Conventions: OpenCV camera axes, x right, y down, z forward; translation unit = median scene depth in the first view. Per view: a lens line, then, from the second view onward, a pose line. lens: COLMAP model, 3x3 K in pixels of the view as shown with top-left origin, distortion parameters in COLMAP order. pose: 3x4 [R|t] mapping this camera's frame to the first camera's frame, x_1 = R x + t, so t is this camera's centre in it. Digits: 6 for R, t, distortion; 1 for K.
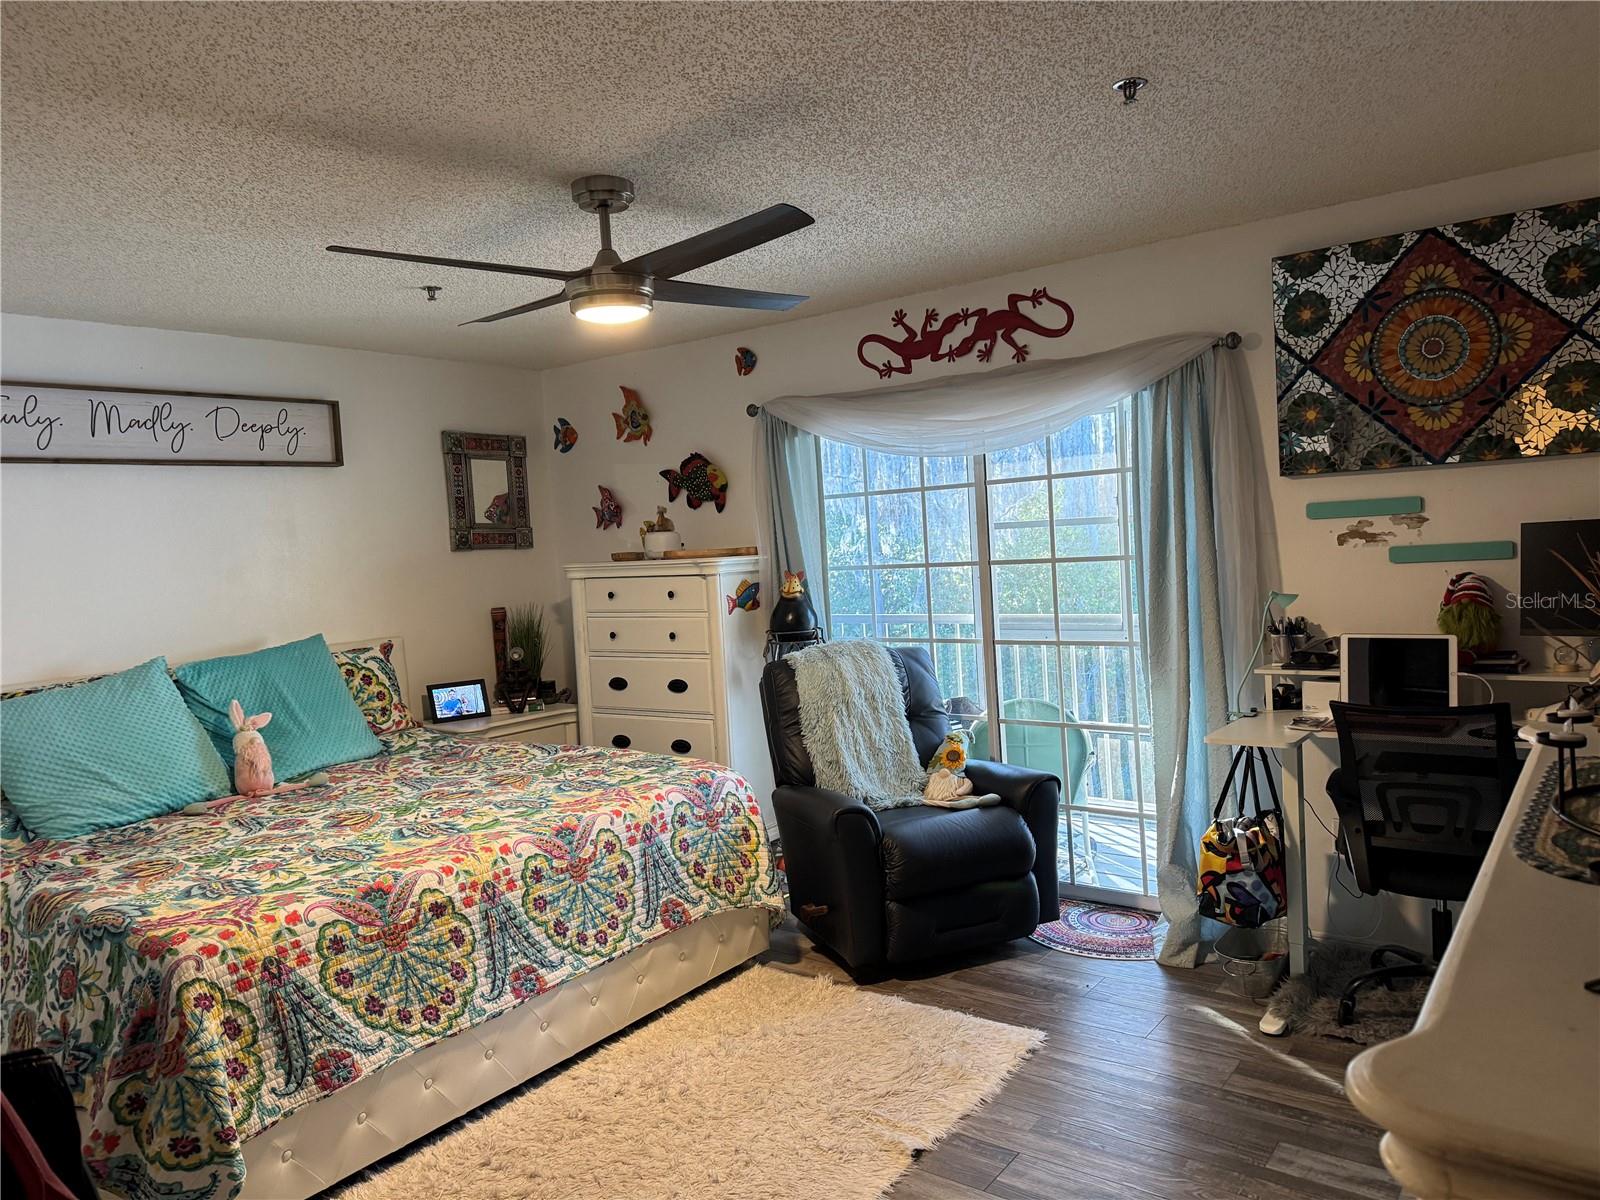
lens RADIAL K [[1149.8, 0, 804.2], [0, 1149.8, 624.6], [0, 0, 1]] dist [0.332071, -0.255586]
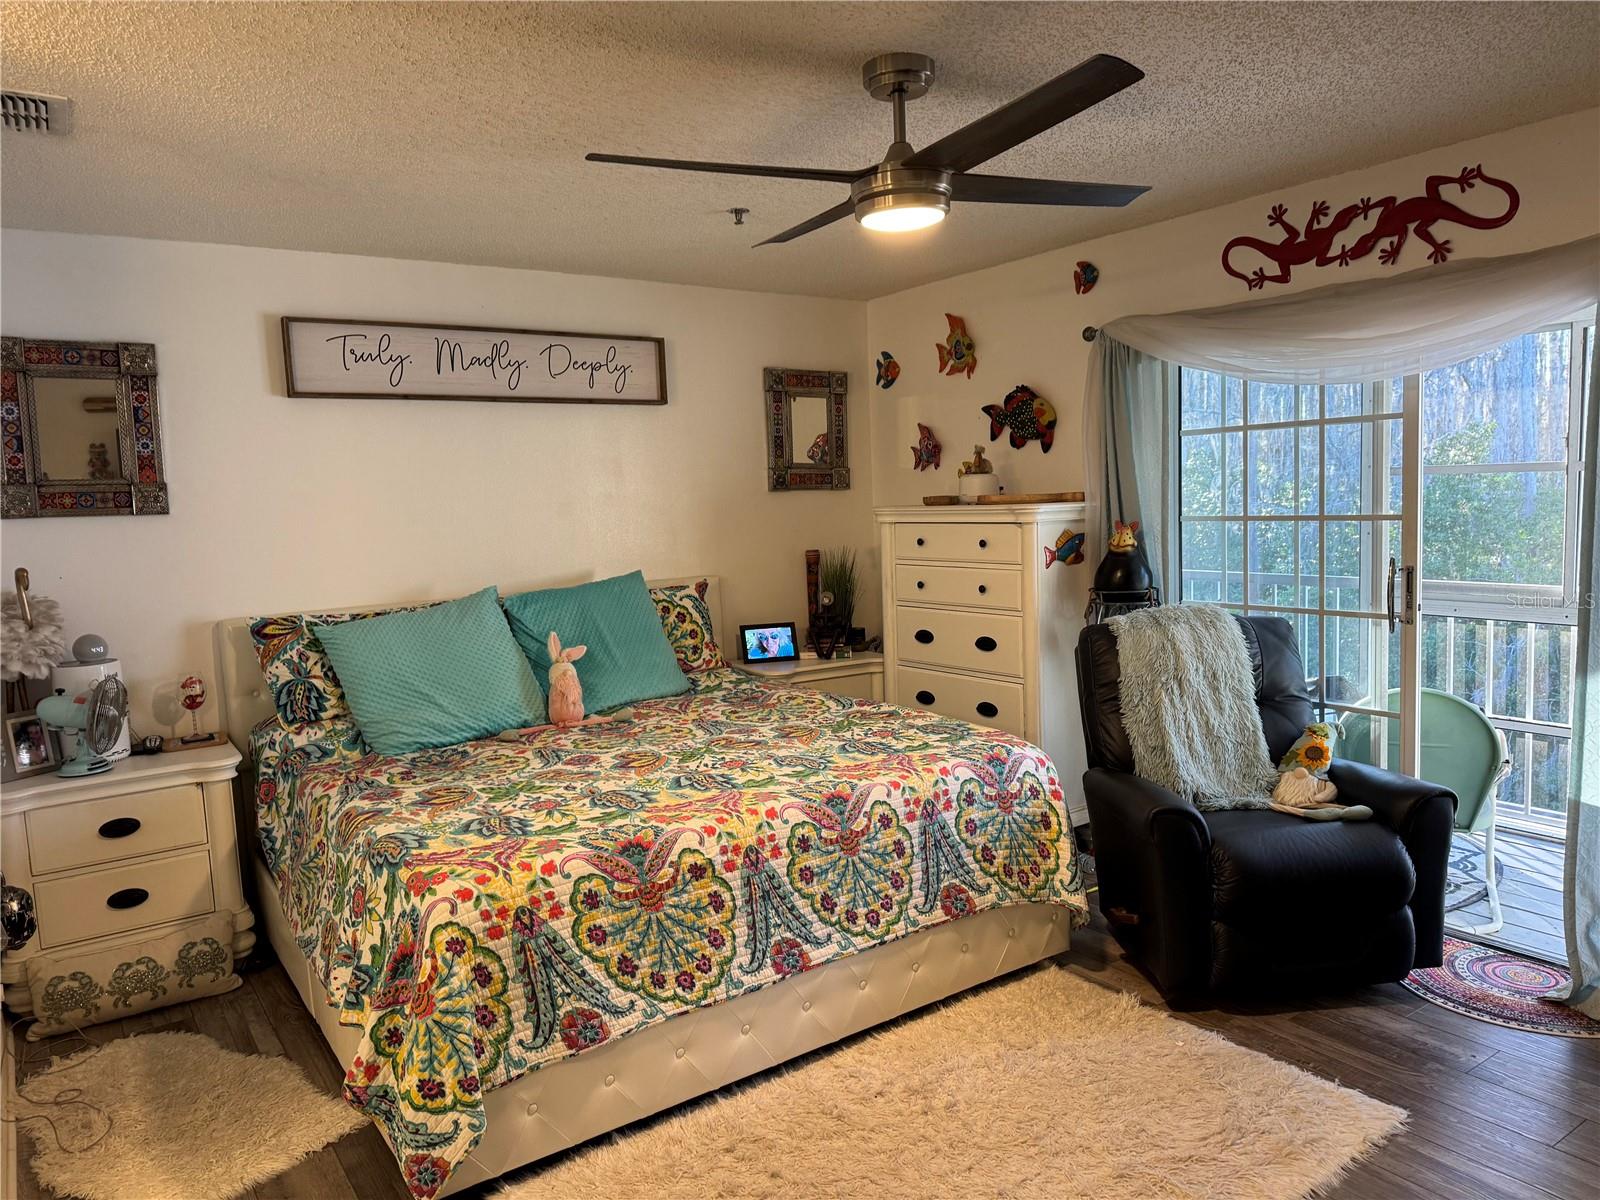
lens RADIAL K [[1121.2, 0, 843.7], [0, 1121.2, 610.1], [0, 0, 1]] dist [0.244251, -0.328276]
pose [[0.958688, 0.057501, -0.278588, 0.036899], [-0.045686, 0.997767, 0.048722, -0.014842], [0.280768, -0.033981, 0.959174, 0.146136]]
